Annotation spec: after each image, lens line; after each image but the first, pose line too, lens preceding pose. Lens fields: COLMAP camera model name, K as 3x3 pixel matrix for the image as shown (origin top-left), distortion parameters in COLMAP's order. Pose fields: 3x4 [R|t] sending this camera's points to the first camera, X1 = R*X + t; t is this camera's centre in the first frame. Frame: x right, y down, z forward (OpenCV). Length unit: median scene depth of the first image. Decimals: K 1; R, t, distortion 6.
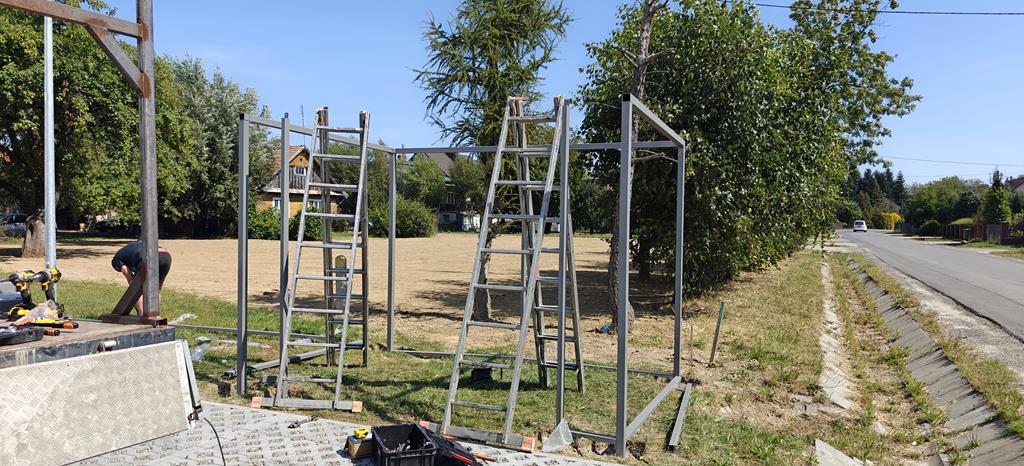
lens RADIAL K [[703.6, 0, 511.4], [0, 703.6, 235.0], [0, 0, 1]] dist [0.041217, -0.042238]
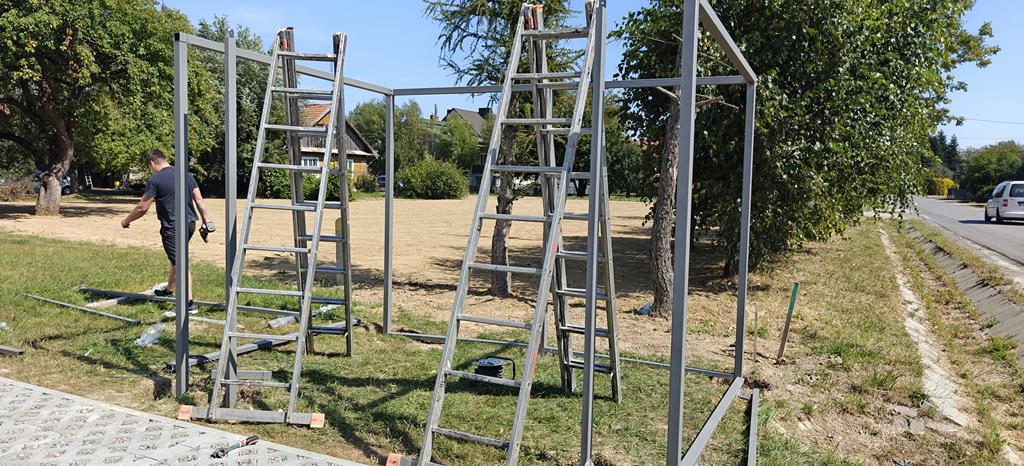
lens RADIAL K [[703.6, 0, 508.0], [0, 703.6, 235.2], [0, 0, 1]] dist [0.041217, -0.042238]
pose [[0.998502, 0.012496, -0.053269, 0.013576], [-0.009656, 0.998535, 0.053249, 0.001876], [0.053856, -0.052655, 0.997159, 0.160486]]
